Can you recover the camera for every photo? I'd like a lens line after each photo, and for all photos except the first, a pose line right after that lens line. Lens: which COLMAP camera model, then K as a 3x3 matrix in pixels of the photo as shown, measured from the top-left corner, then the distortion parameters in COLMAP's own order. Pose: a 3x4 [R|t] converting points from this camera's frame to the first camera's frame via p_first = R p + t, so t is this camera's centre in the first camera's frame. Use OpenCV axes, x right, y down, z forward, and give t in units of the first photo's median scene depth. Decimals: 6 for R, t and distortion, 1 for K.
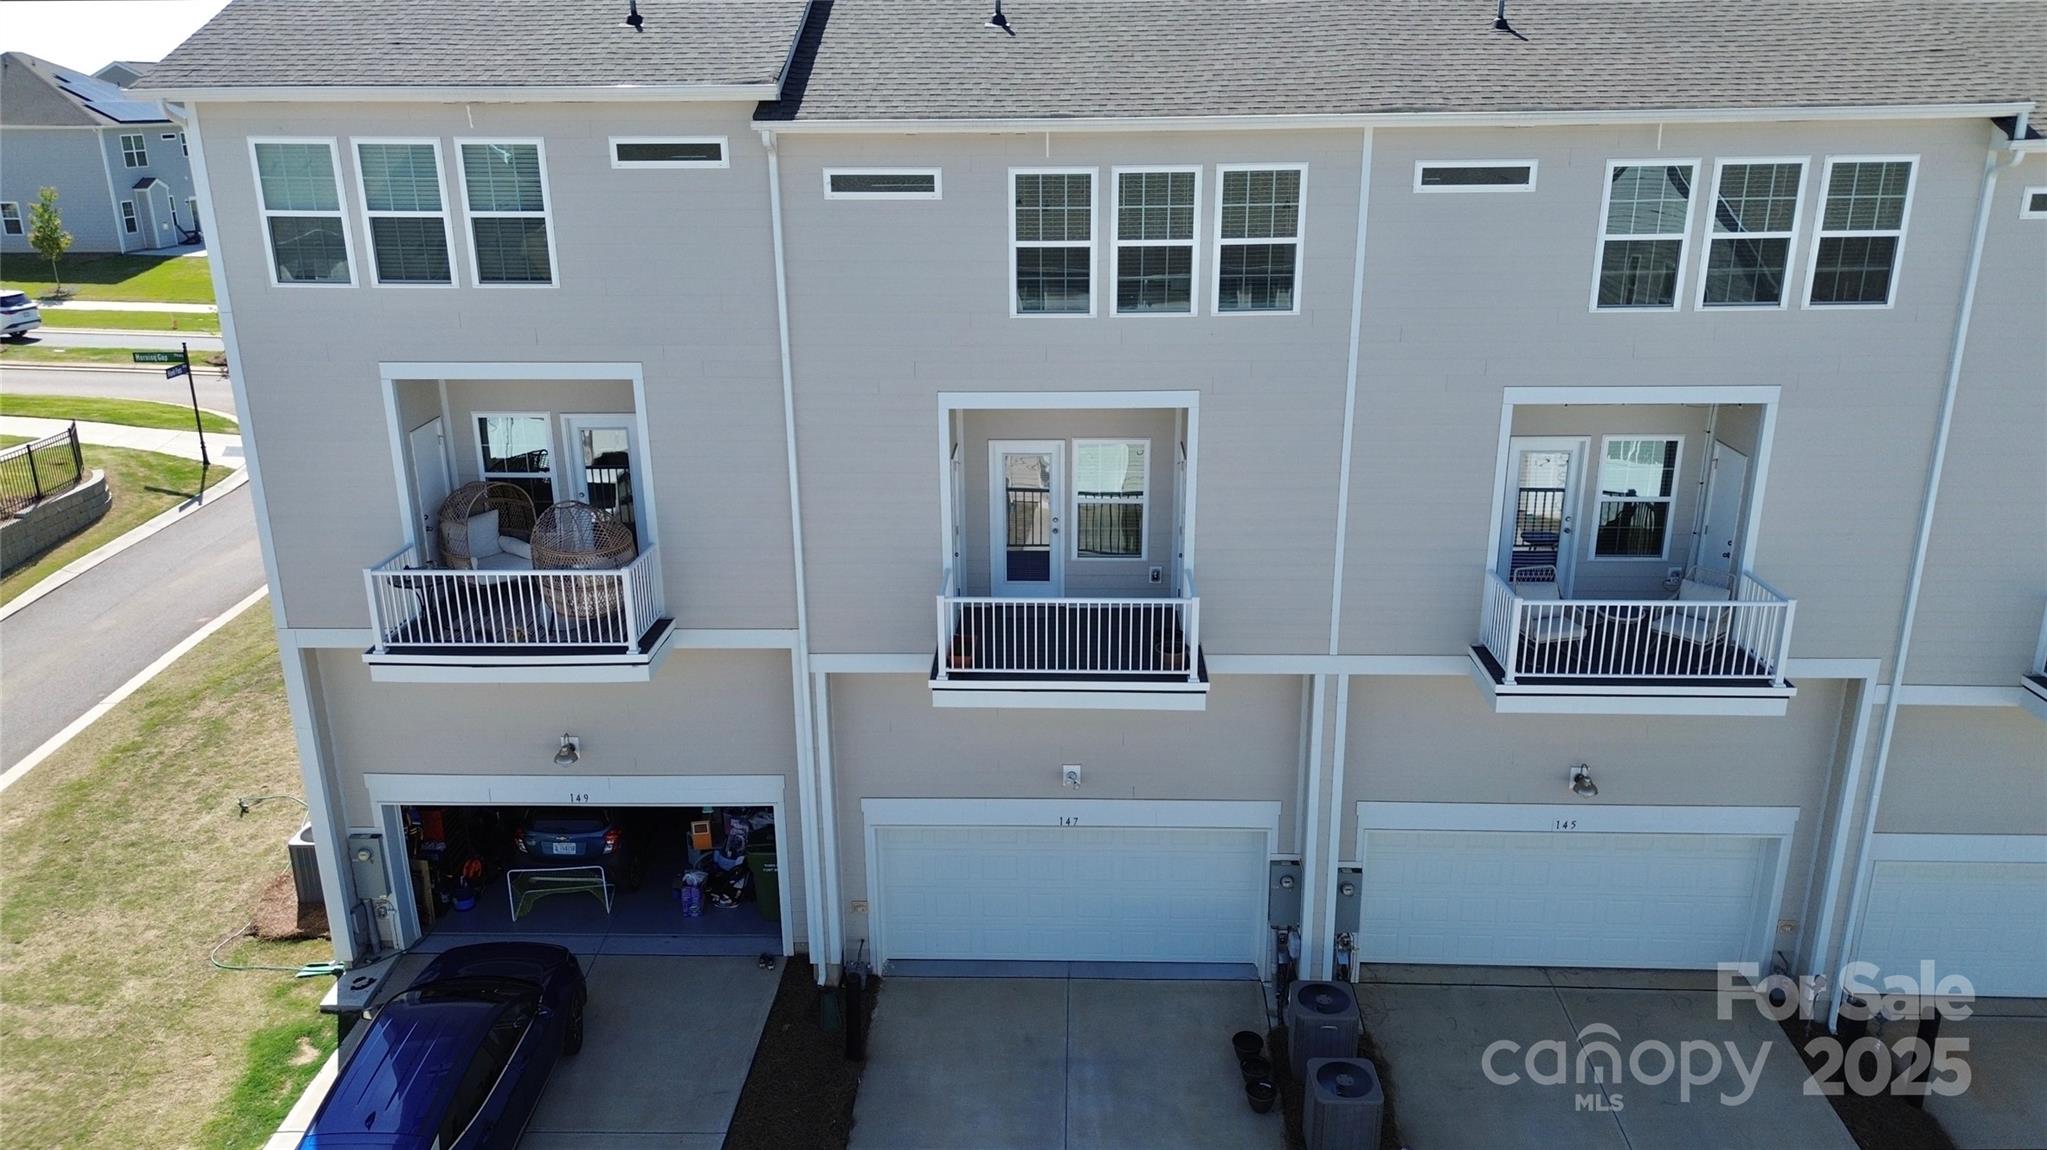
lens RADIAL K [[1453.8, 0, 1027.2], [0, 1453.8, 571.0], [0, 0, 1]] dist [0.085218, -0.103867]
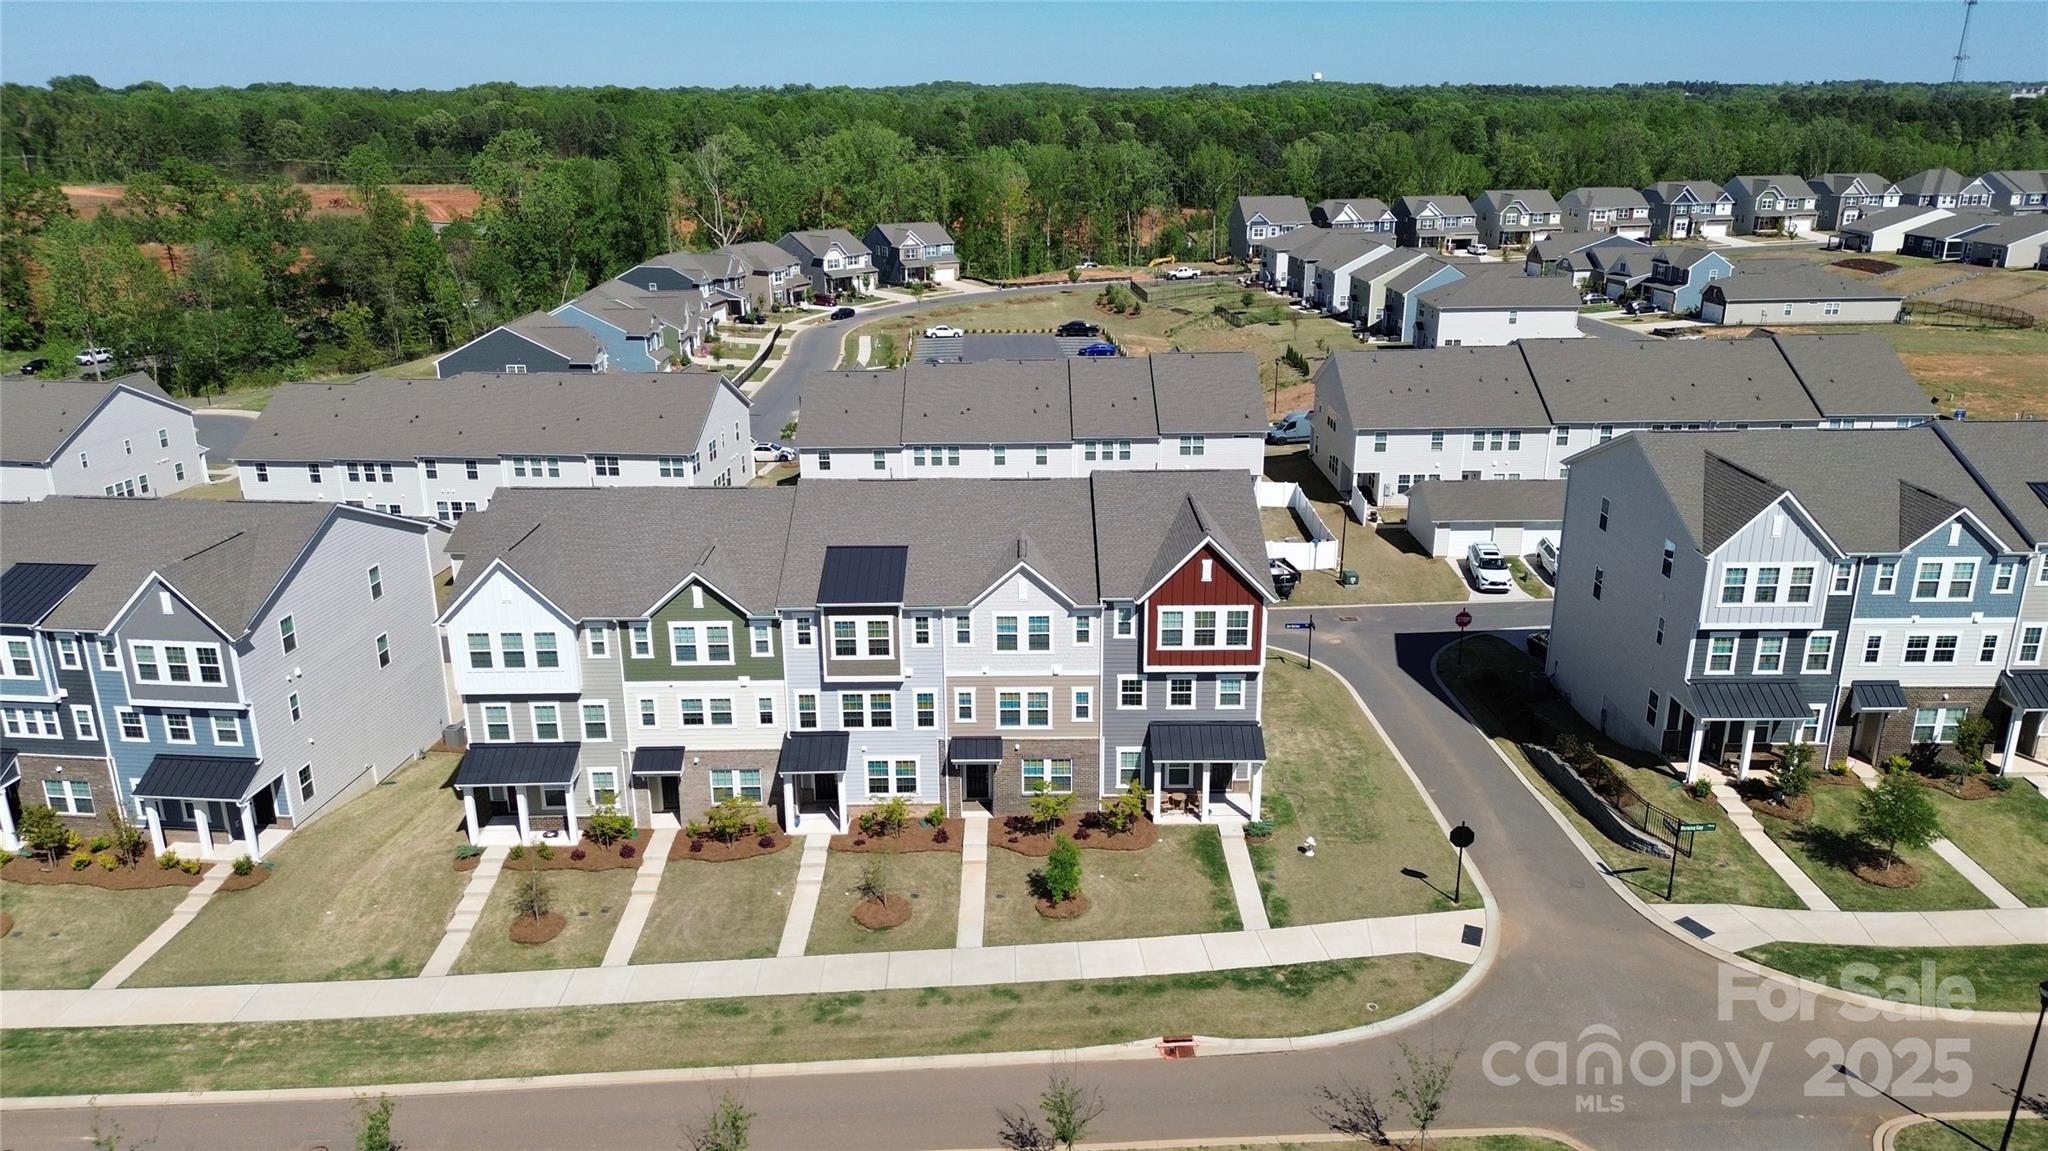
lens RADIAL K [[1454.5, 0, 1027.7], [0, 1454.5, 571.5], [0, 0, 1]] dist [0.085218, -0.103867]
pose [[-0.999008, 0.026935, -0.035456, 0.153609], [0.000753, 0.806402, 0.591367, -2.433790], [0.044520, 0.590753, -0.805623, 4.113954]]
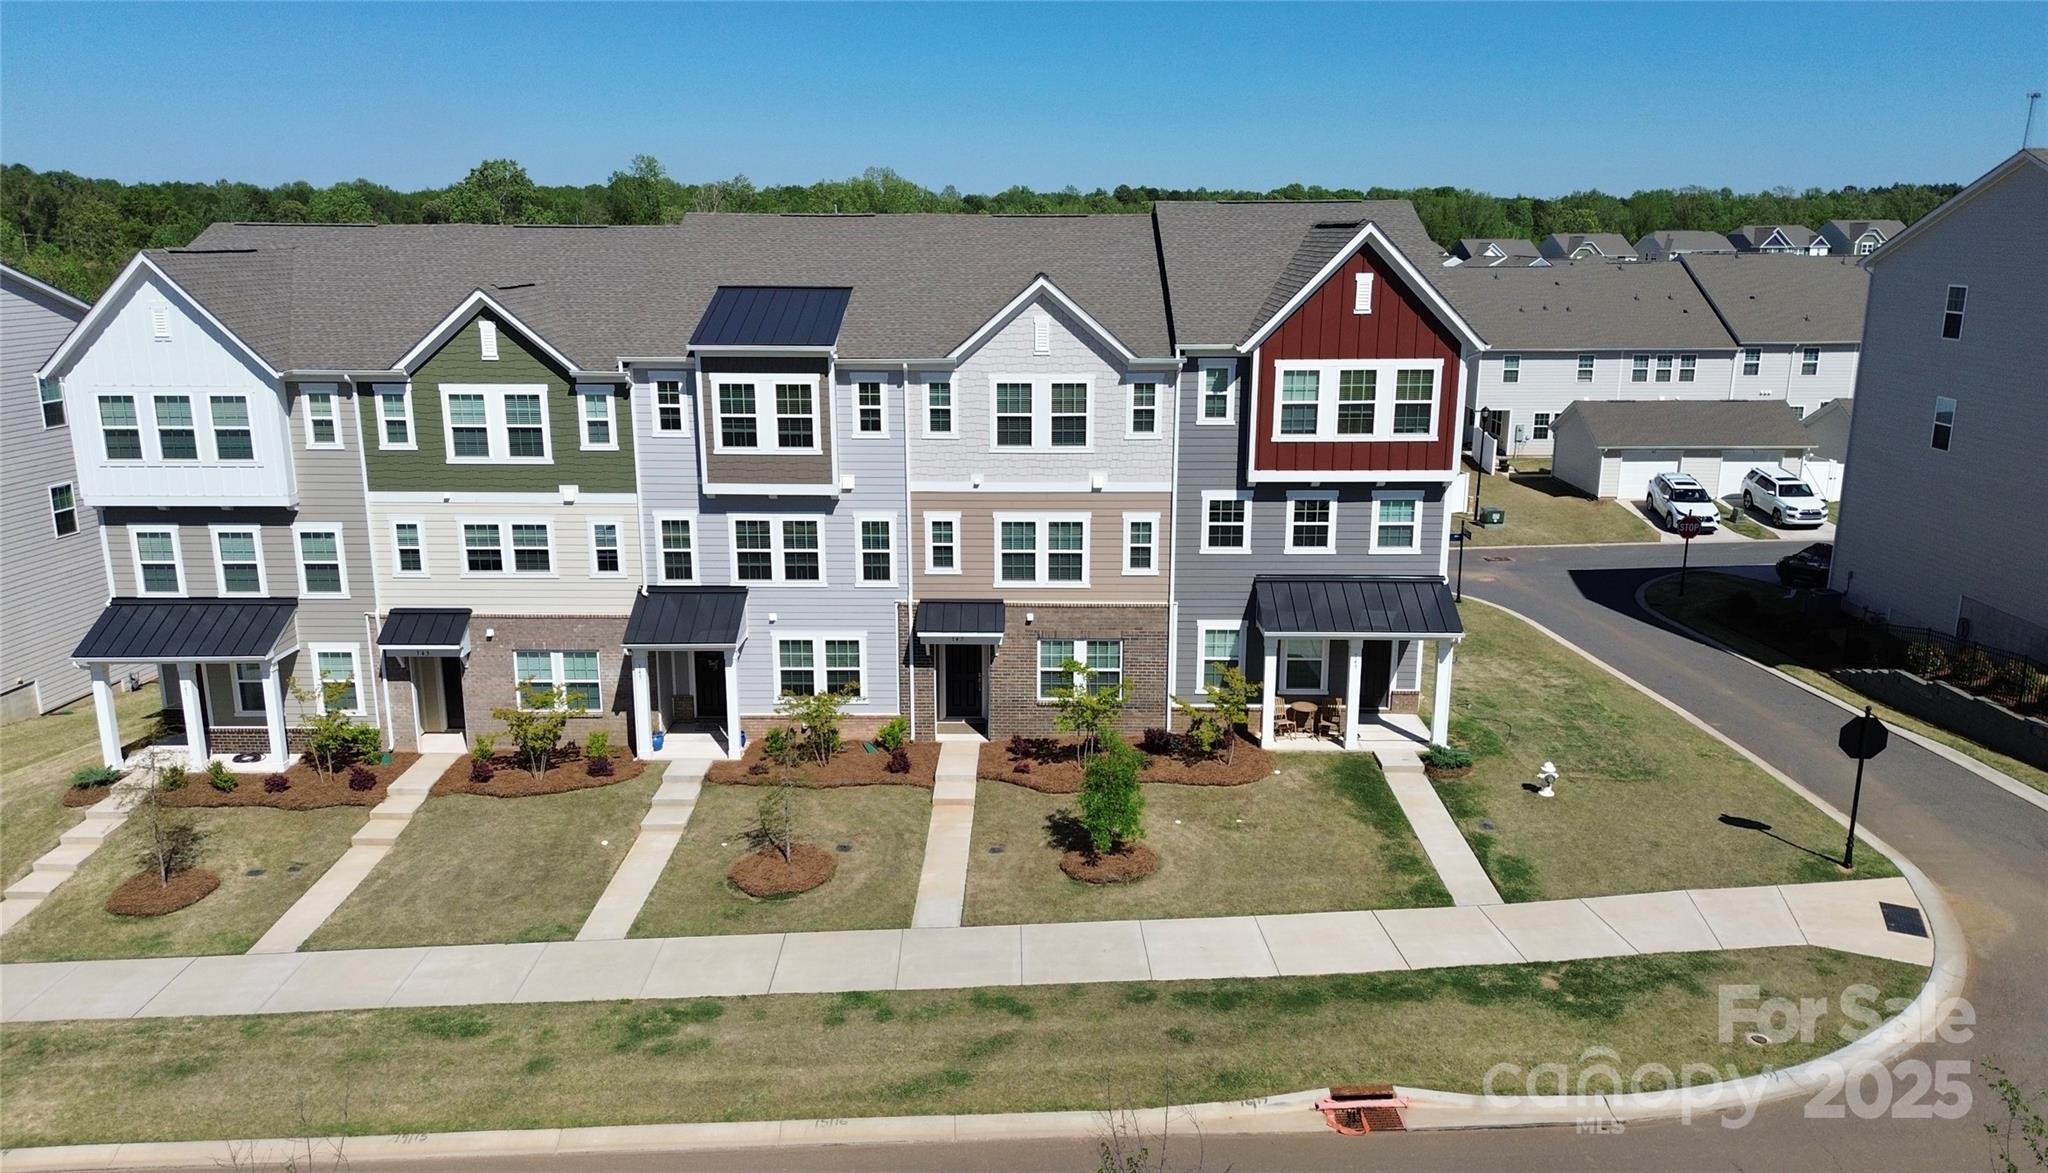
lens RADIAL K [[1475.2, 0, 1006.9], [0, 1475.2, 595.0], [0, 0, 1]] dist [0.064587, -0.067177]
pose [[-0.999840, 0.014397, -0.010606, 0.122930], [0.006507, 0.845387, 0.534115, -1.260237], [0.016655, 0.533960, -0.845345, 3.354473]]
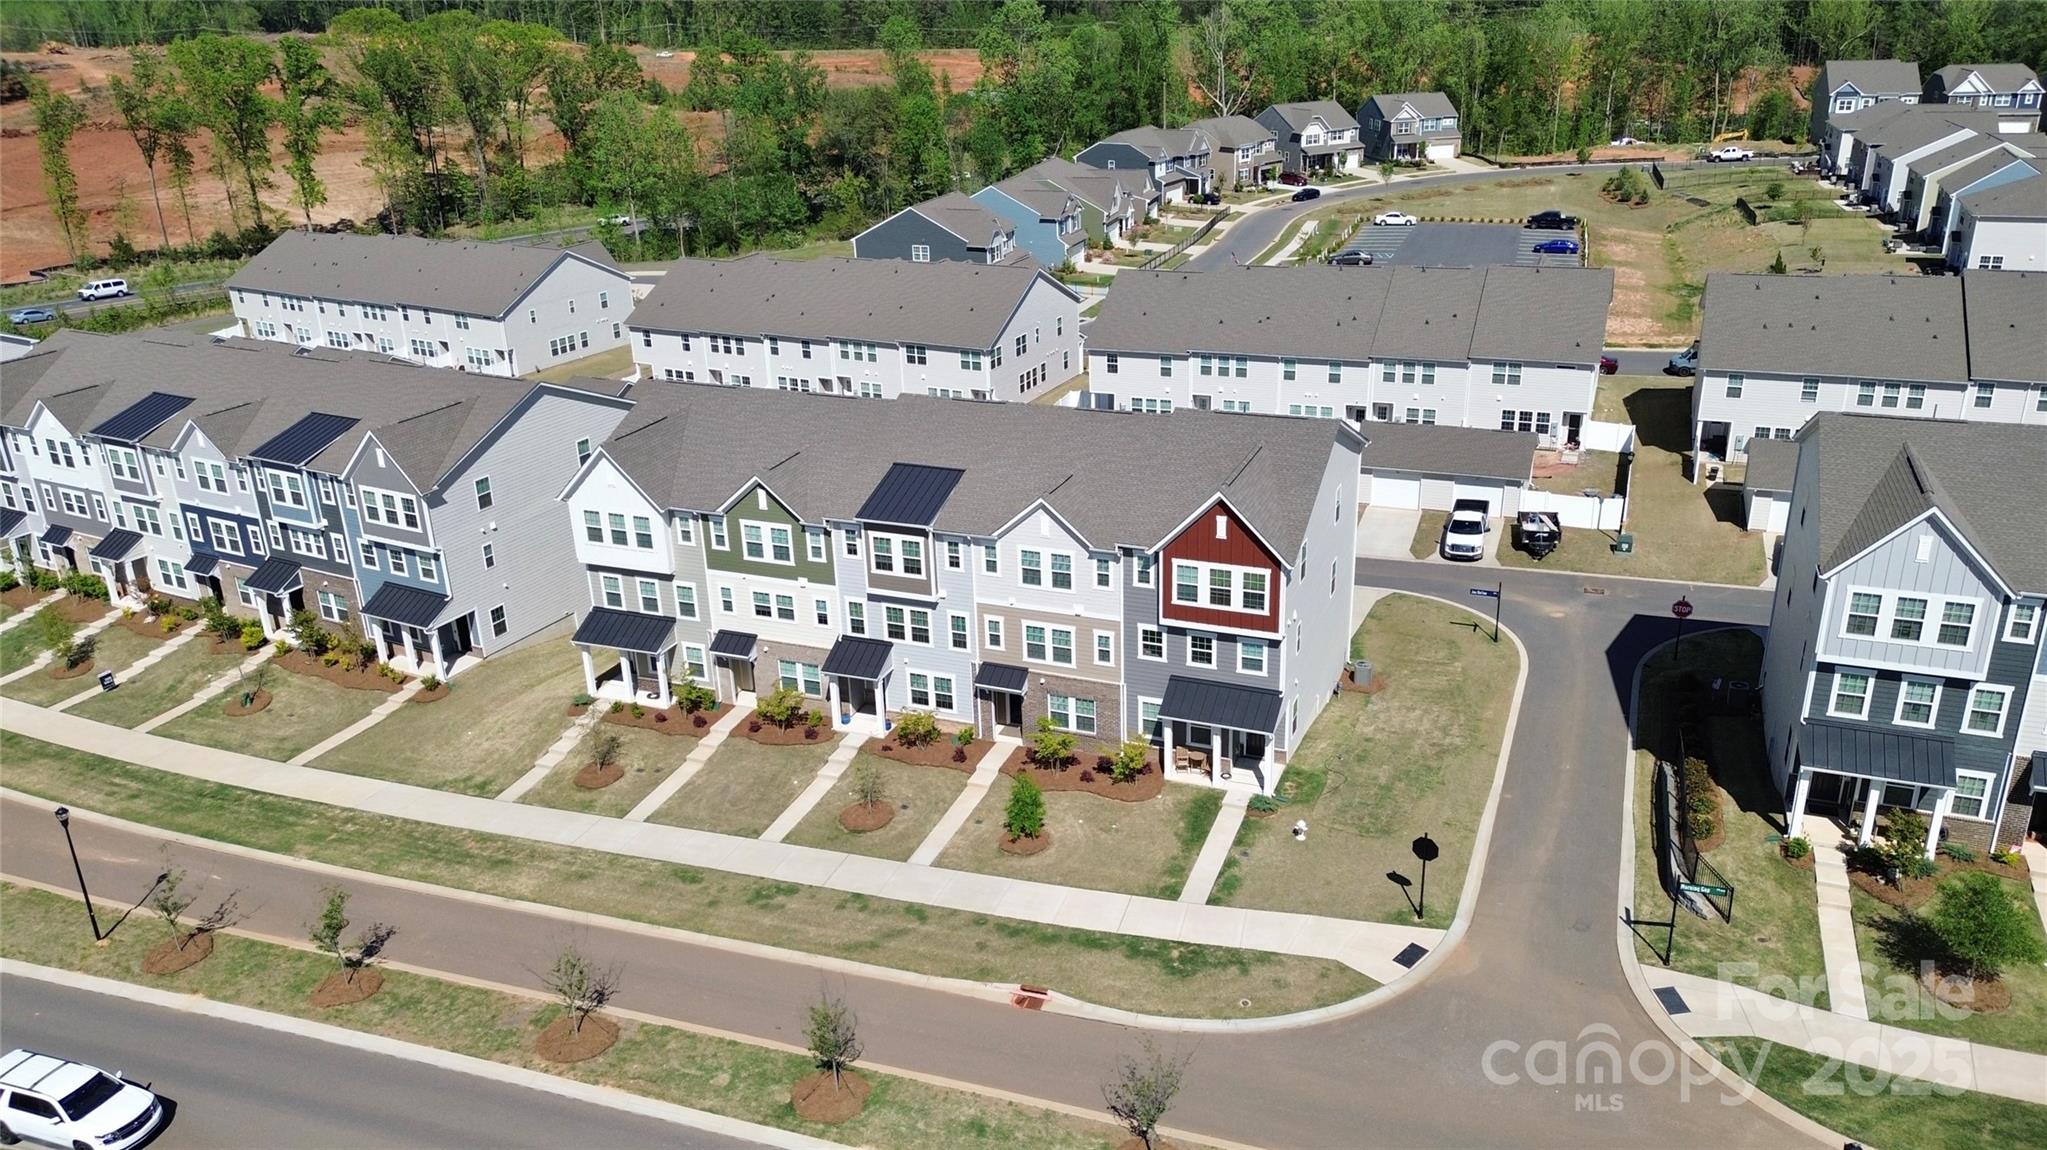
lens RADIAL K [[1515.0, 0, 1023.5], [0, 1515.0, 575.0], [0, 0, 1]] dist [0.098035, -0.128498]
pose [[-0.938644, -0.092287, 0.332311, -0.992206], [0.146478, 0.765642, 0.626368, -2.505375], [-0.312236, 0.636613, -0.705147, 3.977574]]
